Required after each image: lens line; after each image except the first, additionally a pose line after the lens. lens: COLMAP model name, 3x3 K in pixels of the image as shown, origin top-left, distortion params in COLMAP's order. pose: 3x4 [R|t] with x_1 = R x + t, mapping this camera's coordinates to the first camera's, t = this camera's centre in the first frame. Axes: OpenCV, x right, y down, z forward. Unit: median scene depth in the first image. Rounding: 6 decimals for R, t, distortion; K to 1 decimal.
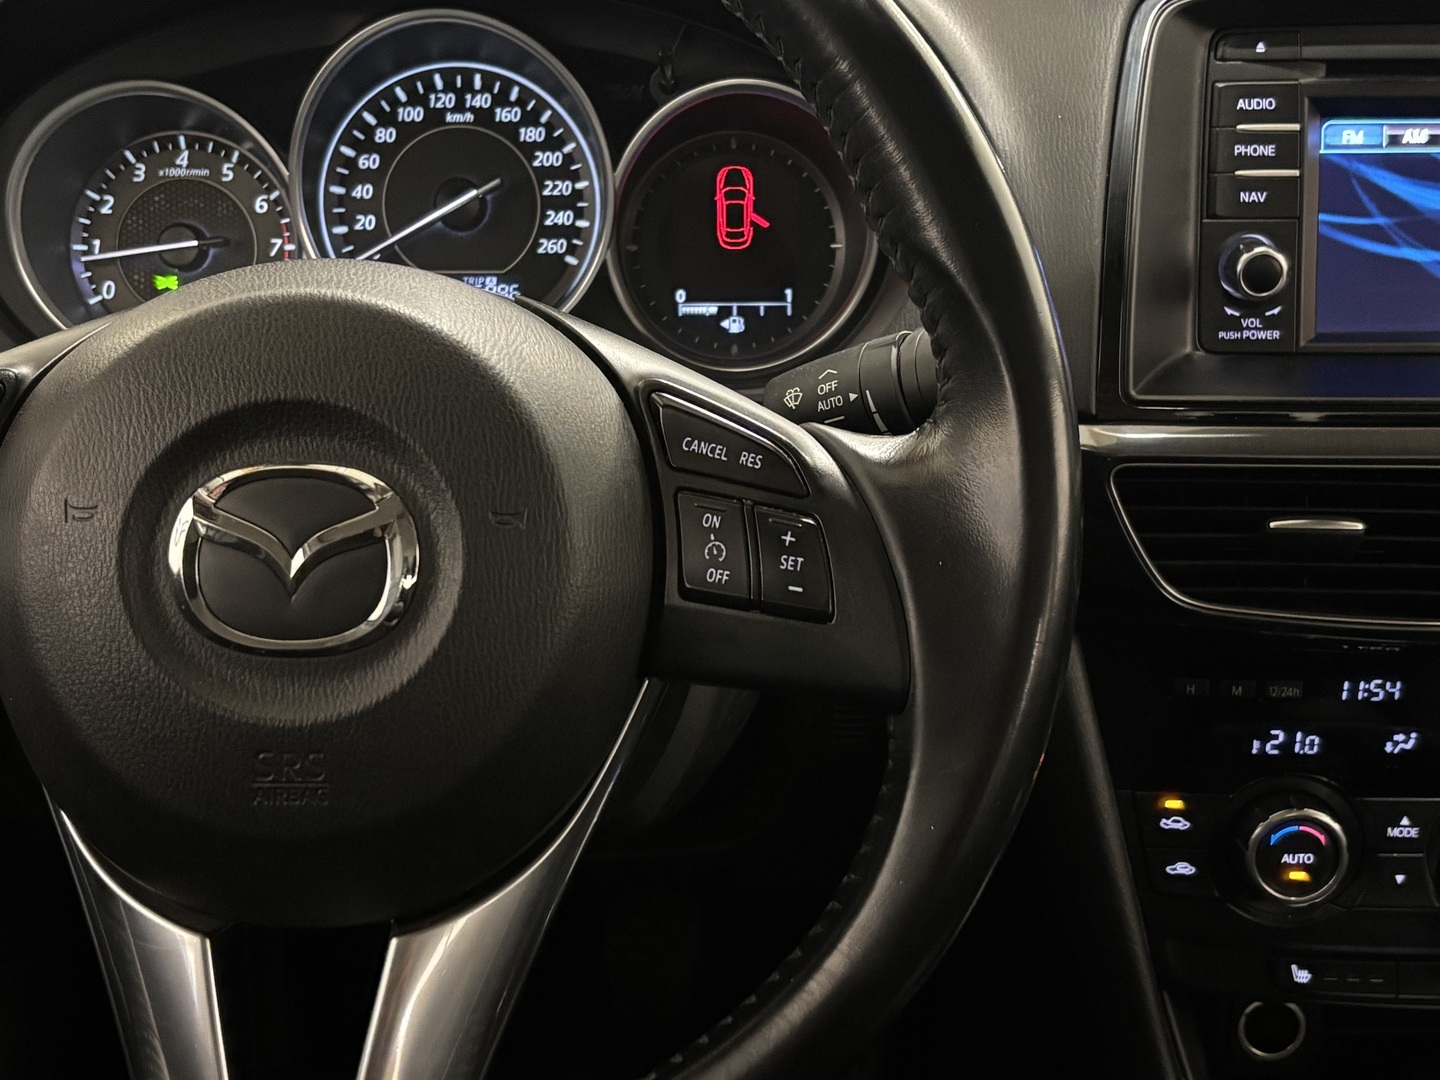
lens RADIAL K [[2025.5, 0, 711.3], [0, 2025.5, 535.5], [0, 0, 1]] dist [0.245360, -1.008145]
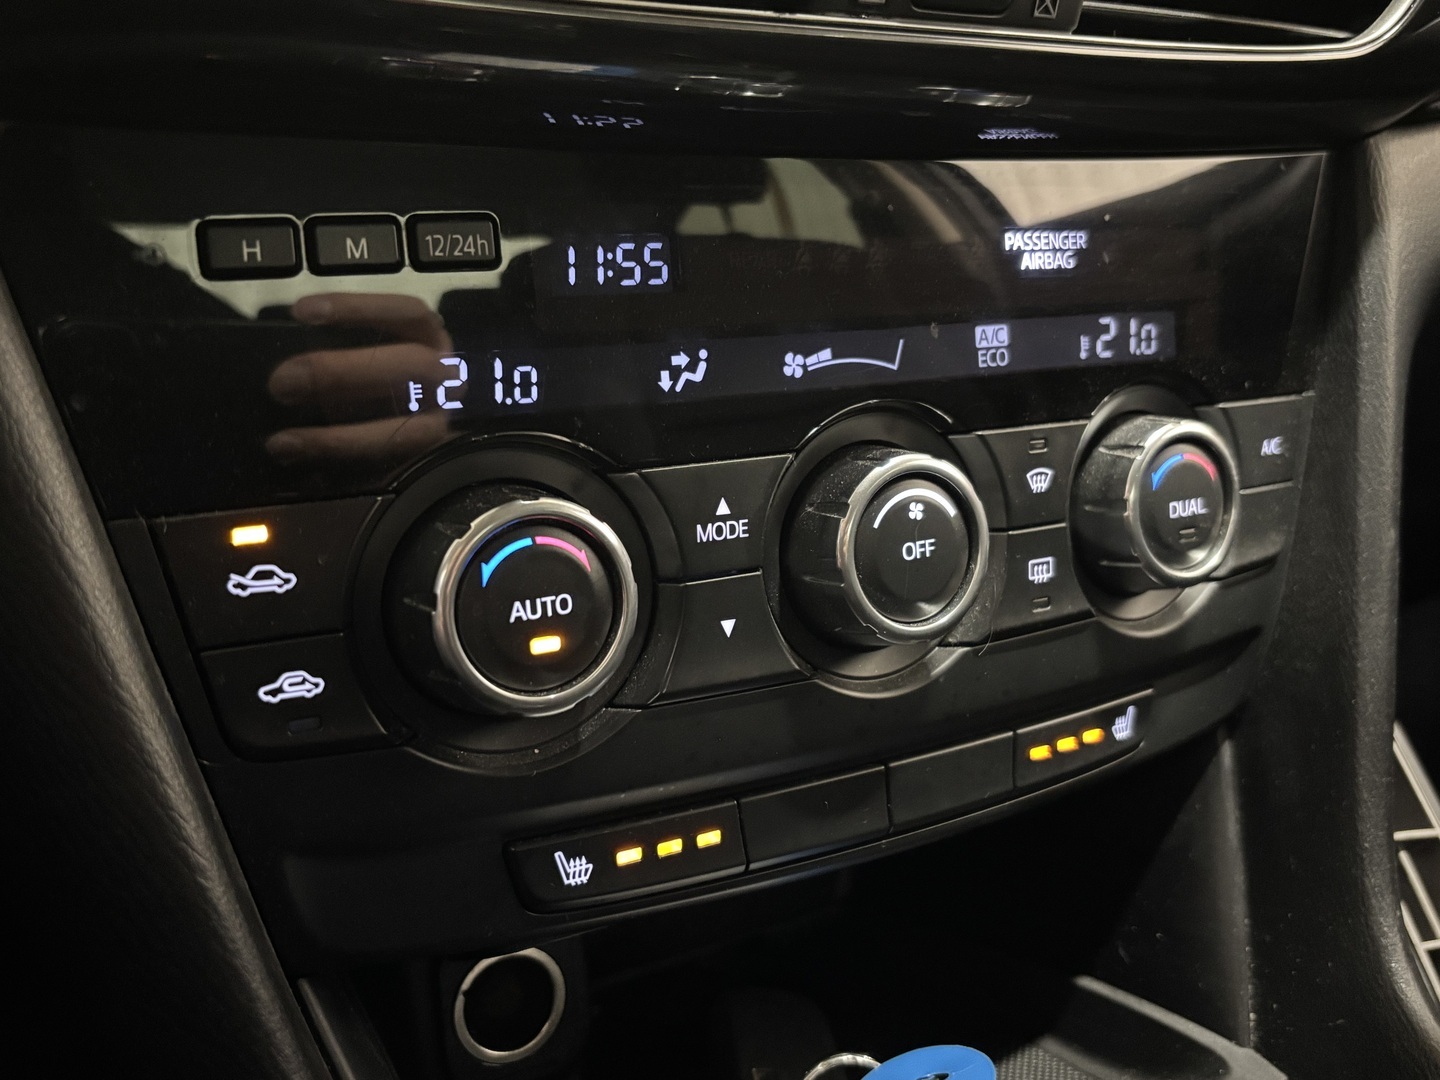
lens RADIAL K [[1358.7, 0, 720.0], [0, 1358.7, 540.0], [0, 0, 1]] dist [0.254973, -0.965913]
pose [[0.861253, -0.119623, 0.493897, 0.153131], [0.173698, 0.982659, -0.064890, 0.153715], [-0.477570, 0.141676, 0.867096, 0.643679]]
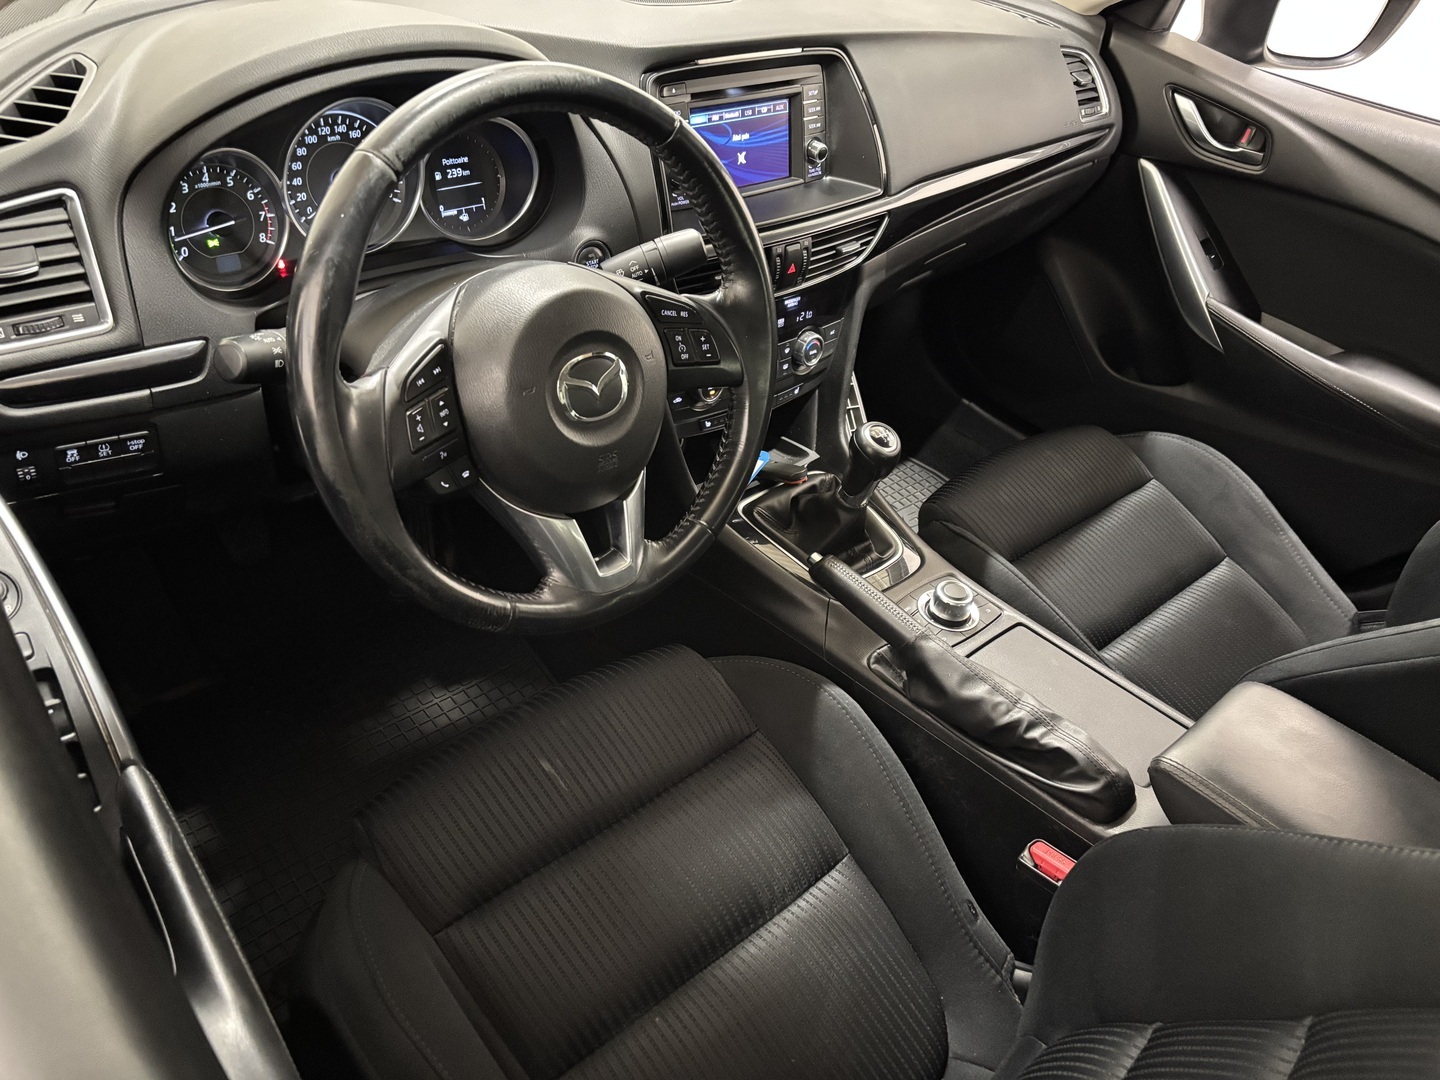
lens RADIAL K [[1105.2, 0, 720.0], [0, 1105.2, 540.0], [0, 0, 1]] dist [0.007626, 0.008554]
pose [[0.742487, -0.331917, 0.581845, -0.626800], [0.107754, 0.916476, 0.385306, -0.222208], [-0.661137, -0.223388, 0.716237, -0.164693]]
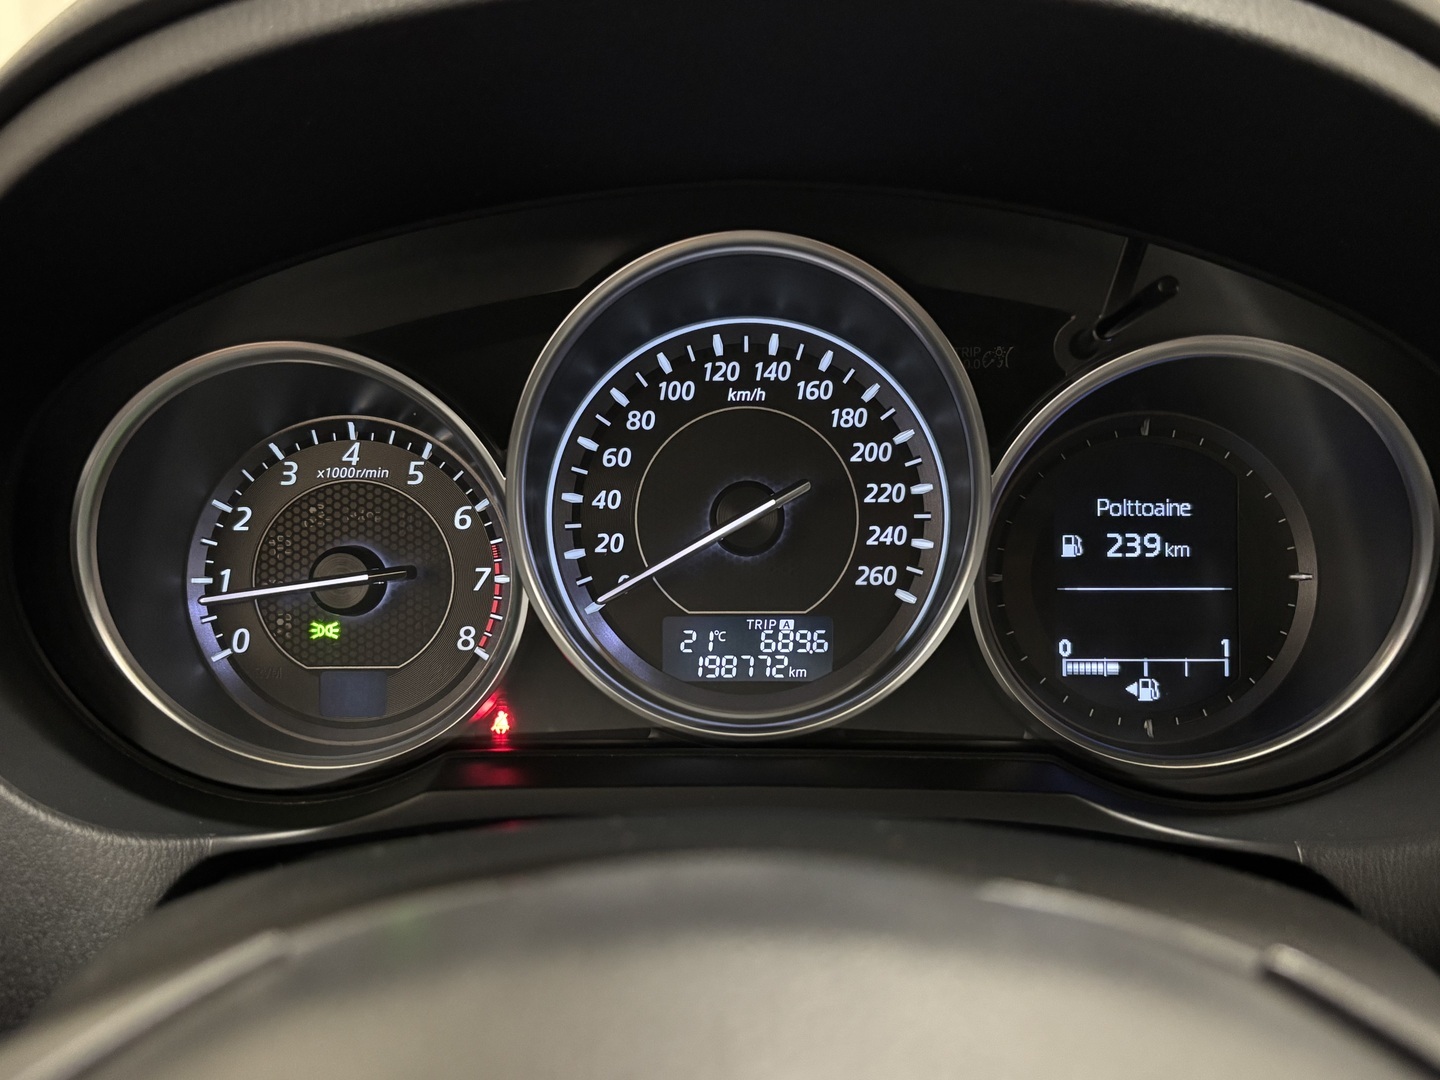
lens RADIAL K [[1358.7, 0, 720.0], [0, 1358.7, 540.0], [0, 0, 1]] dist [0.254973, -0.965913]
pose [[0.999743, 0.002257, -0.022568, -0.121628], [-0.004004, 0.996972, -0.077653, -0.118593], [0.022324, 0.077724, 0.996725, 0.539107]]
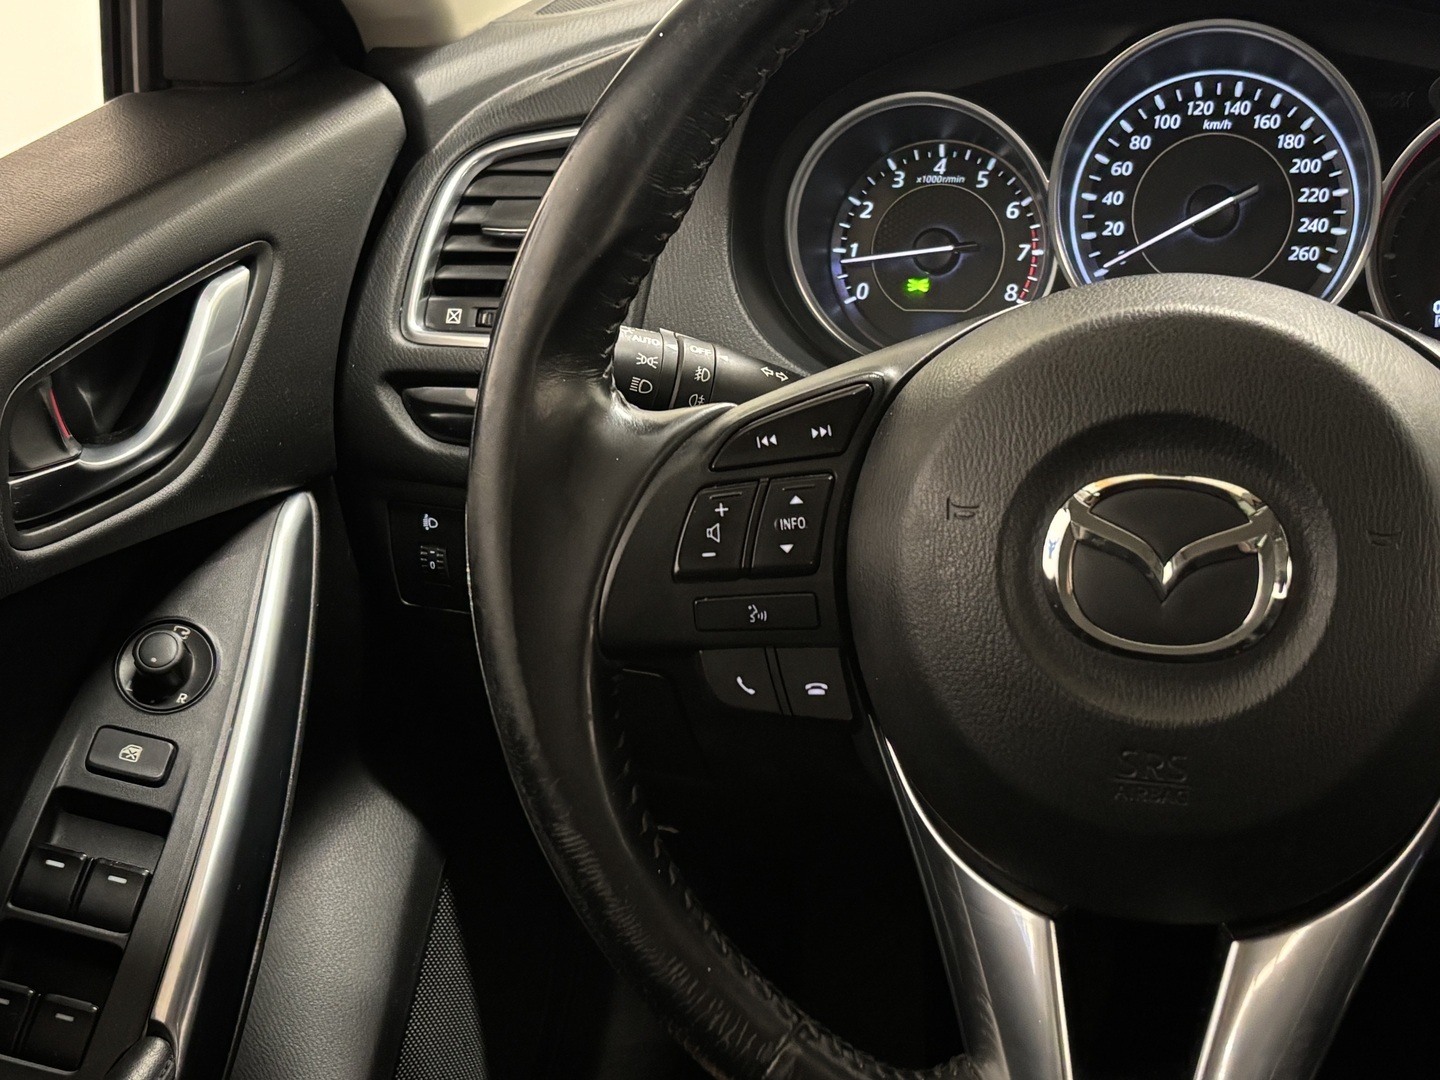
lens RADIAL K [[2025.5, 0, 711.3], [0, 2025.5, 535.5], [0, 0, 1]] dist [0.245360, -1.008145]
pose [[0.967151, 0.055695, -0.248024, -0.102058], [-0.054074, 0.998448, 0.013348, -0.003320], [0.248383, 0.000502, 0.968662, -0.036712]]
